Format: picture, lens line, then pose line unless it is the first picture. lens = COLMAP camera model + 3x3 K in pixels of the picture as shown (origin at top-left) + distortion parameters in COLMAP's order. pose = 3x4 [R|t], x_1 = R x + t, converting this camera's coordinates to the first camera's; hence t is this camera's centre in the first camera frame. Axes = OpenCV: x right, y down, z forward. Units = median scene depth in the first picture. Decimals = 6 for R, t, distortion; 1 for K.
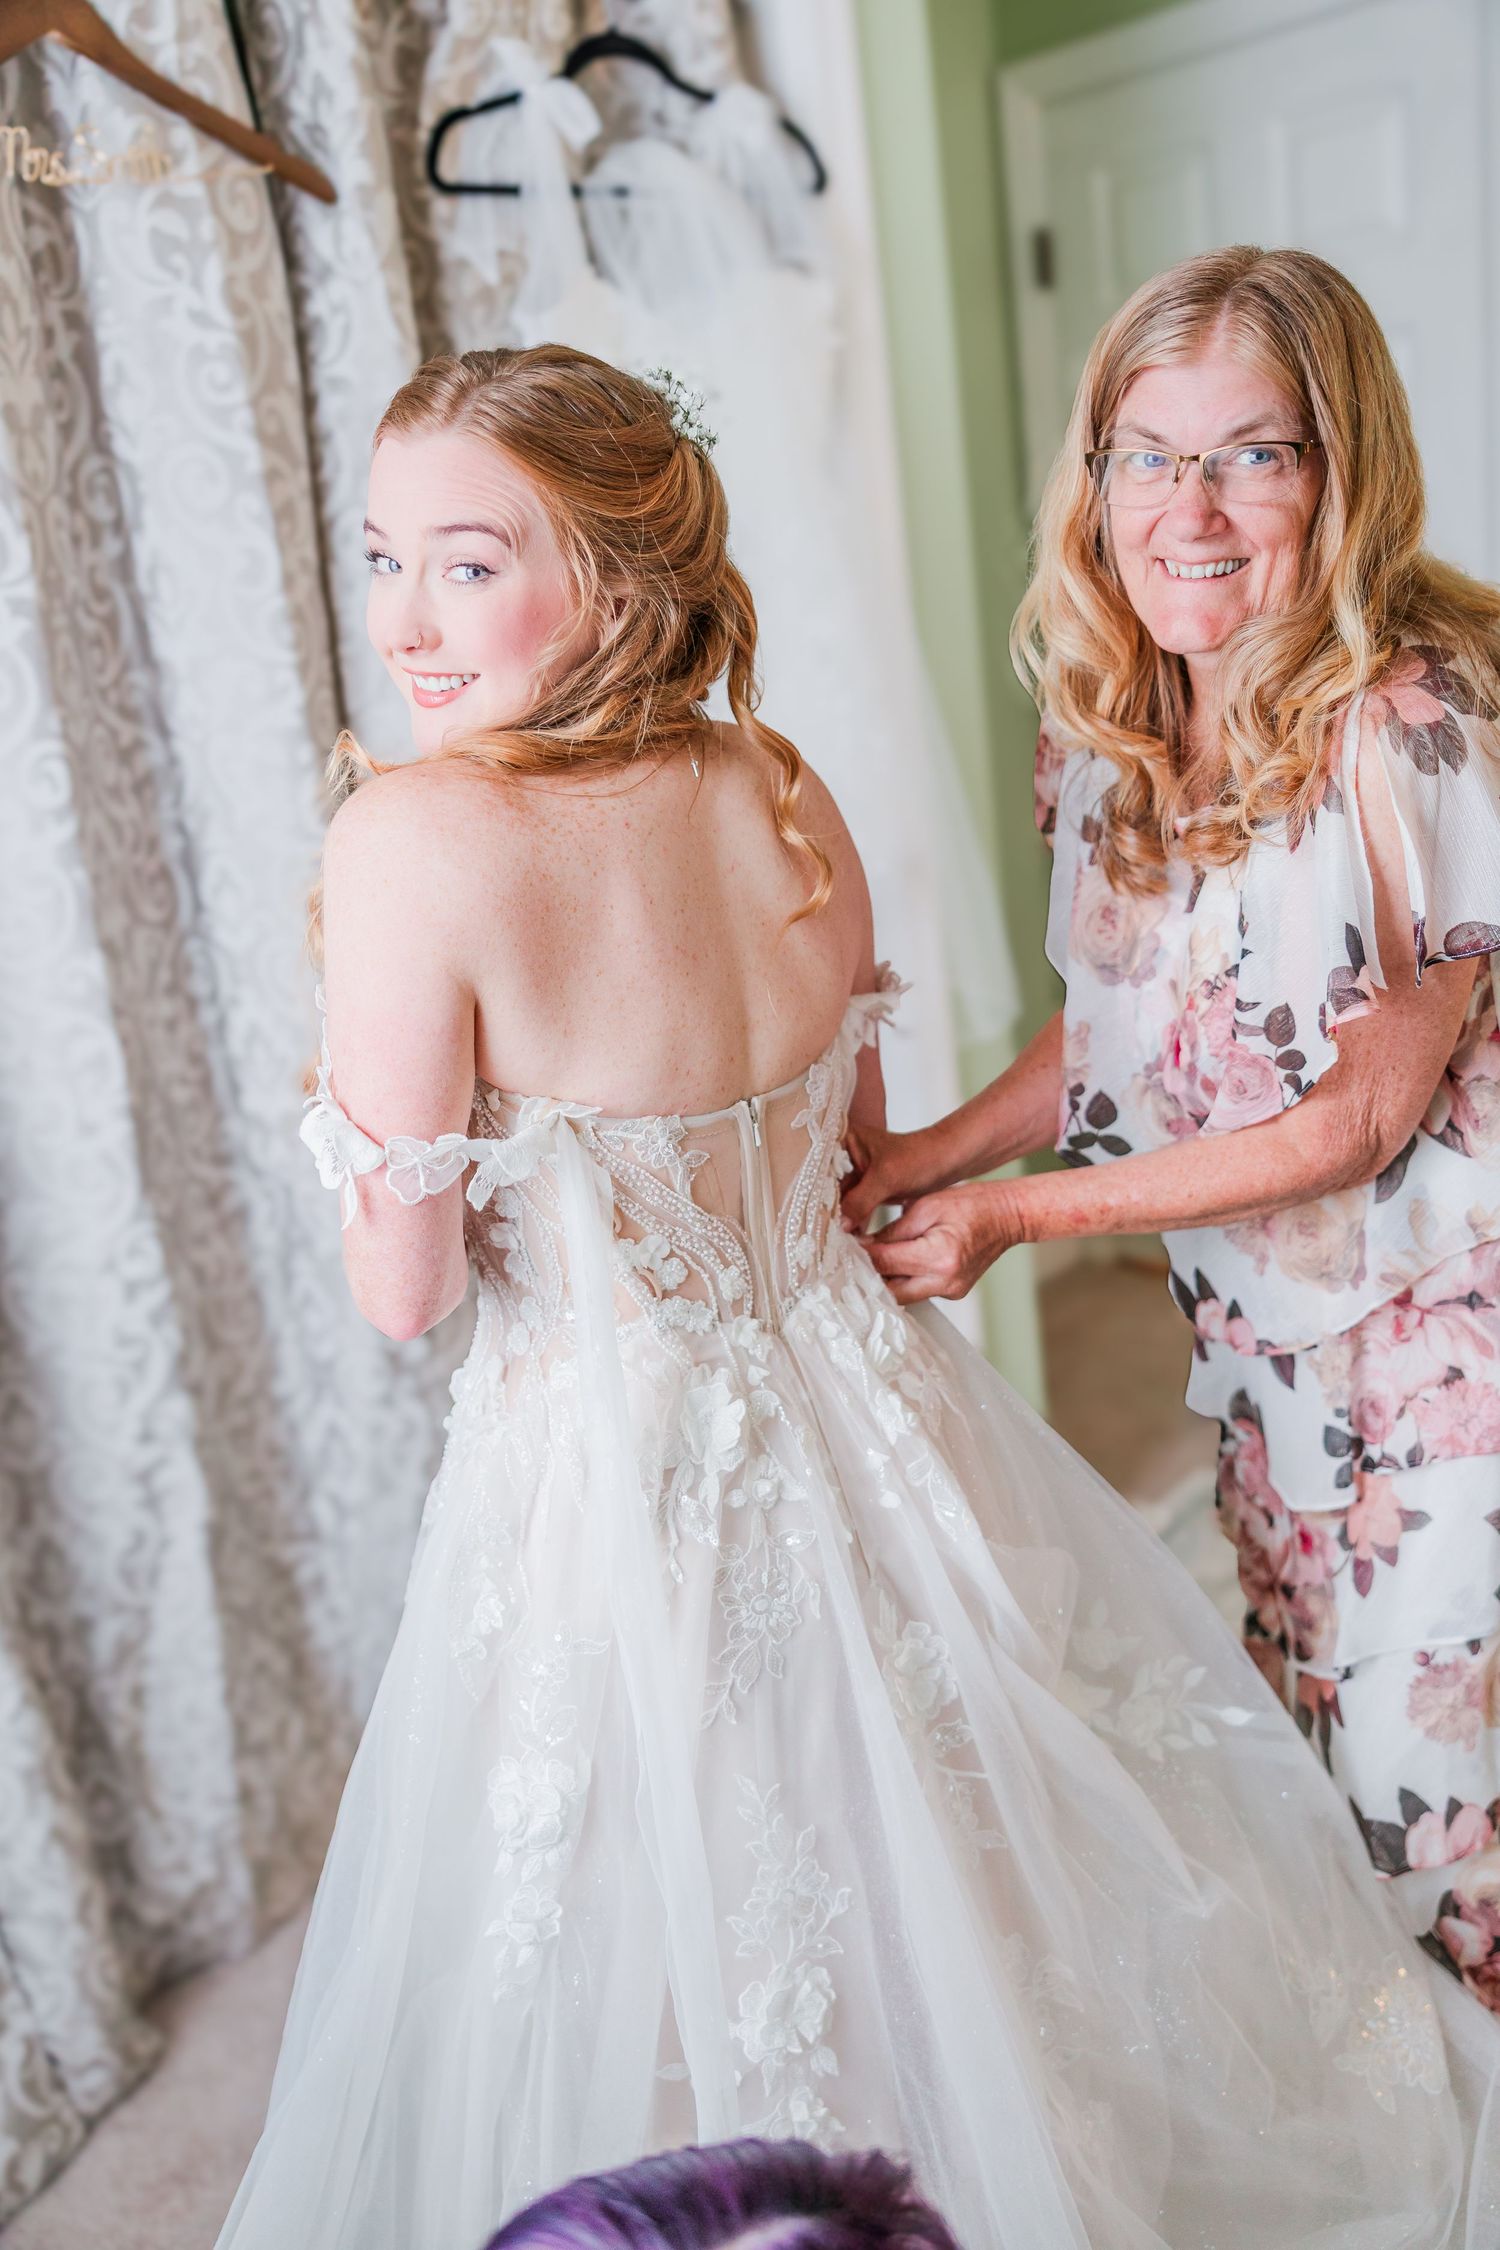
lens RADIAL K [[1899.9, 0, 750.0], [0, 1899.9, 1125.0], [0, 0, 1]] dist [-0.003378, -0.002087]
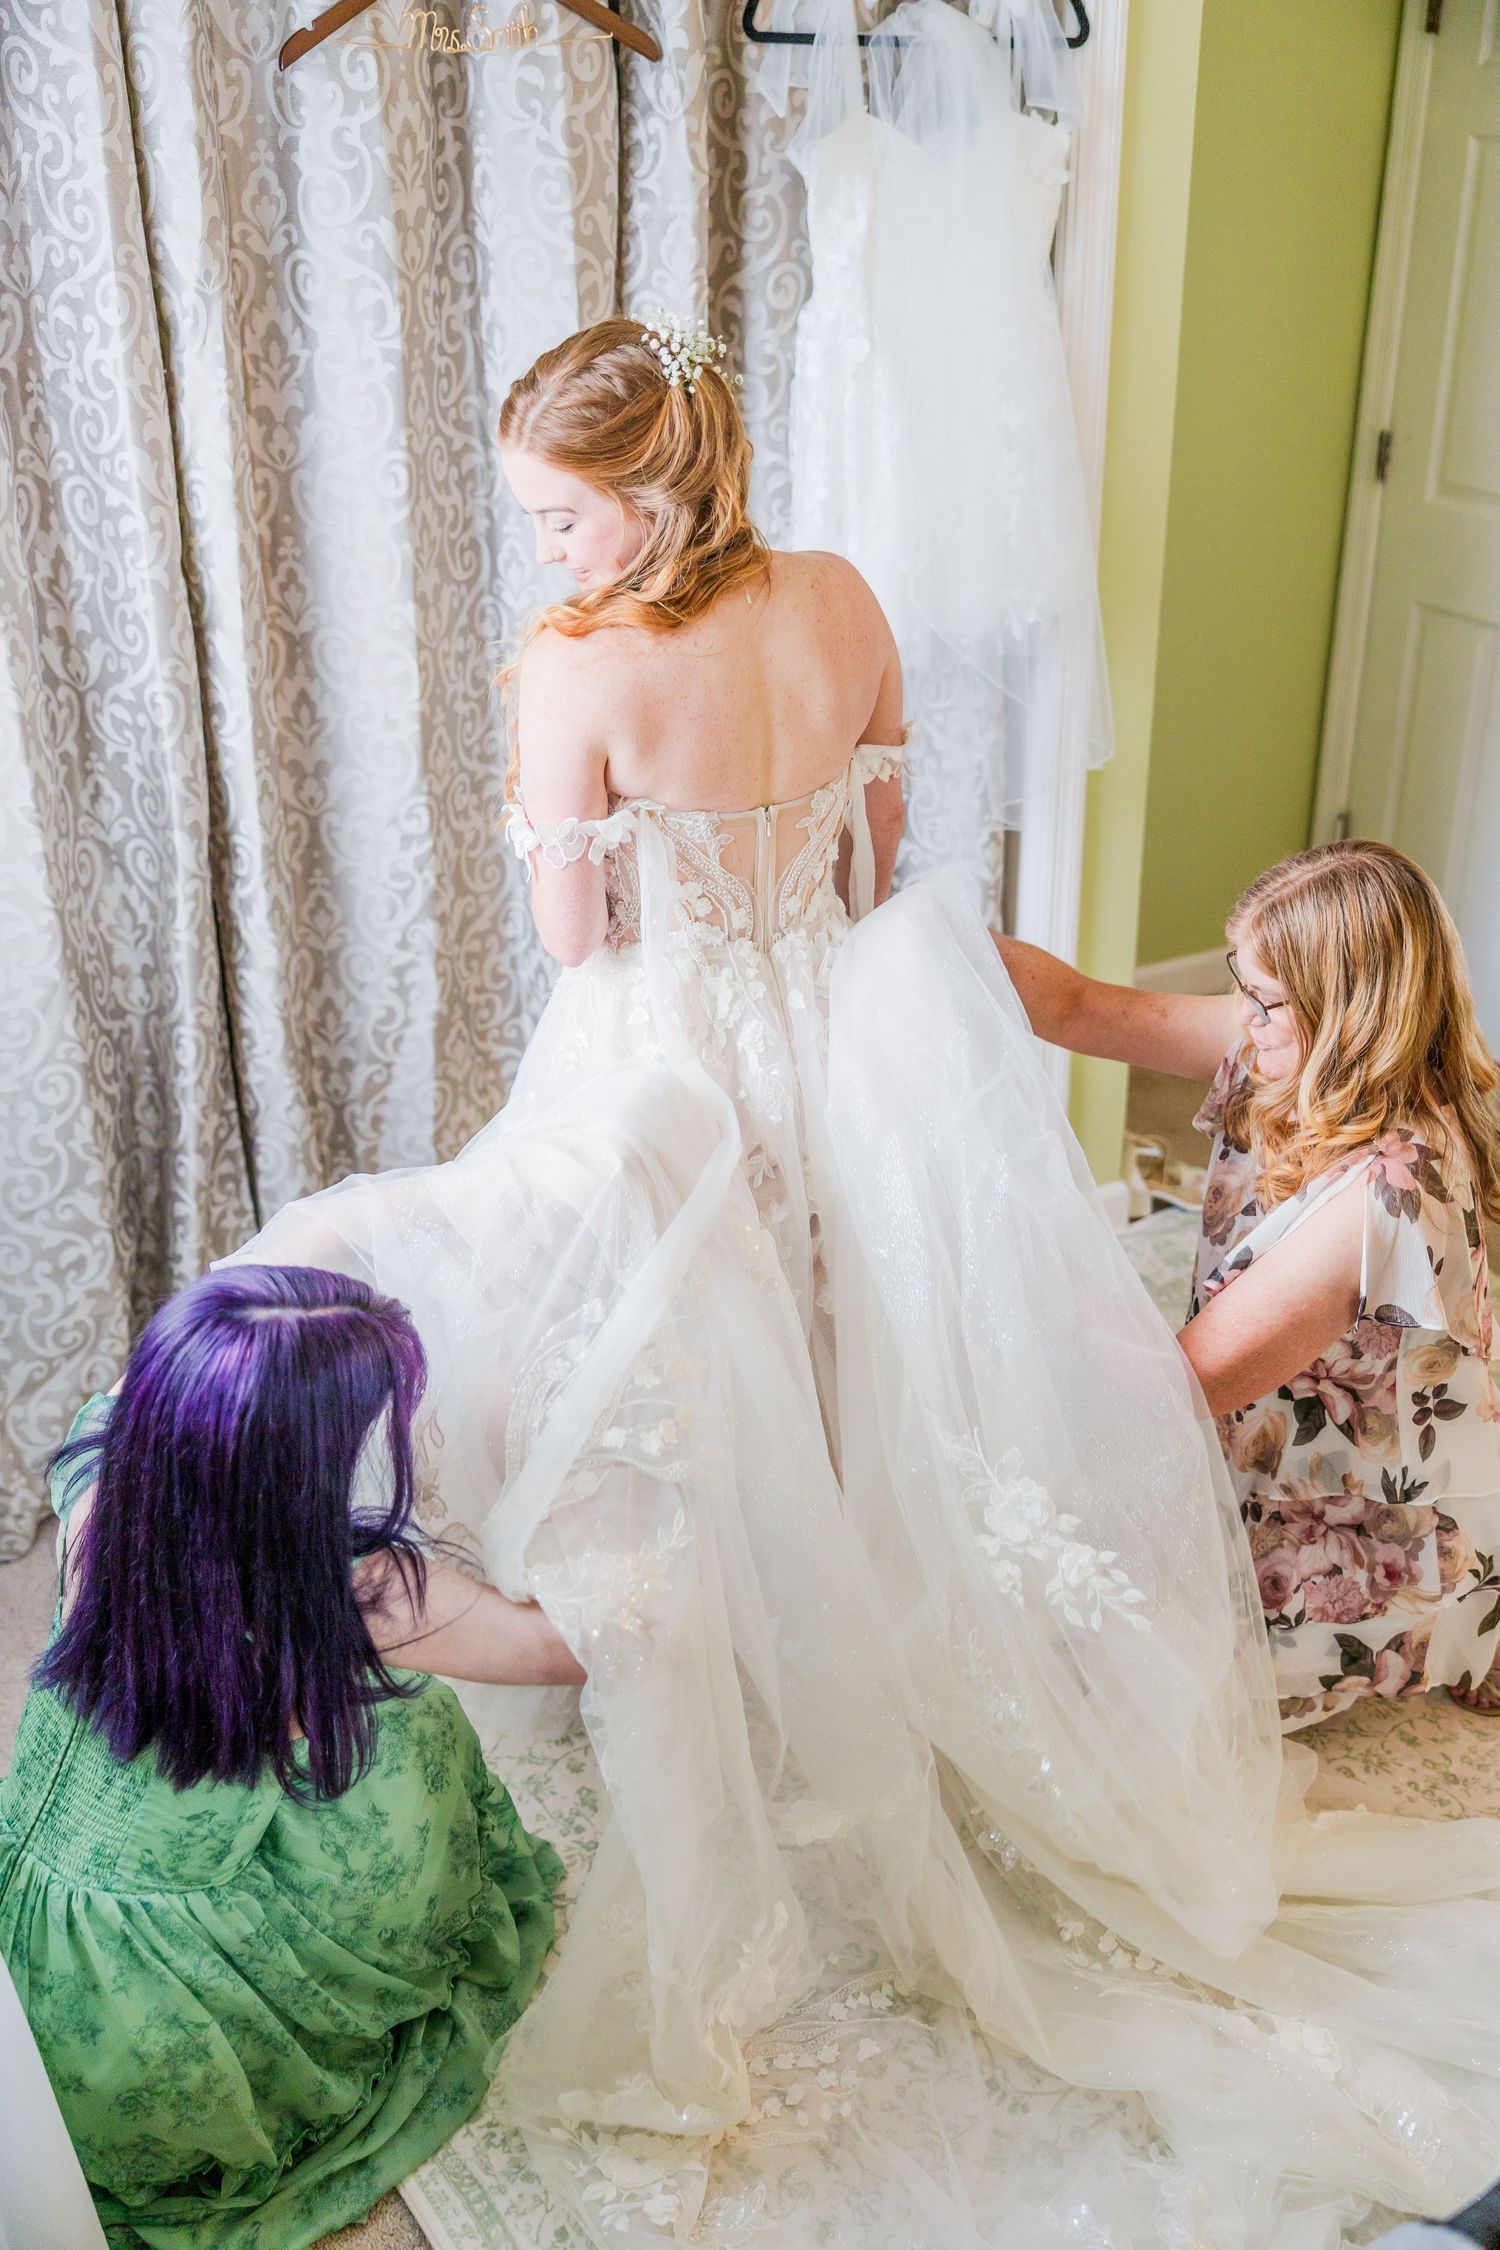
lens RADIAL K [[2092.1, 0, 750.0], [0, 2092.1, 1125.0], [0, 0, 1]] dist [0.005985, -0.003675]
pose [[0.957705, 0.216617, -0.189414, 0.270580], [-0.176966, 0.962440, 0.205896, -0.078559], [0.226900, -0.163668, 0.960067, -0.494597]]
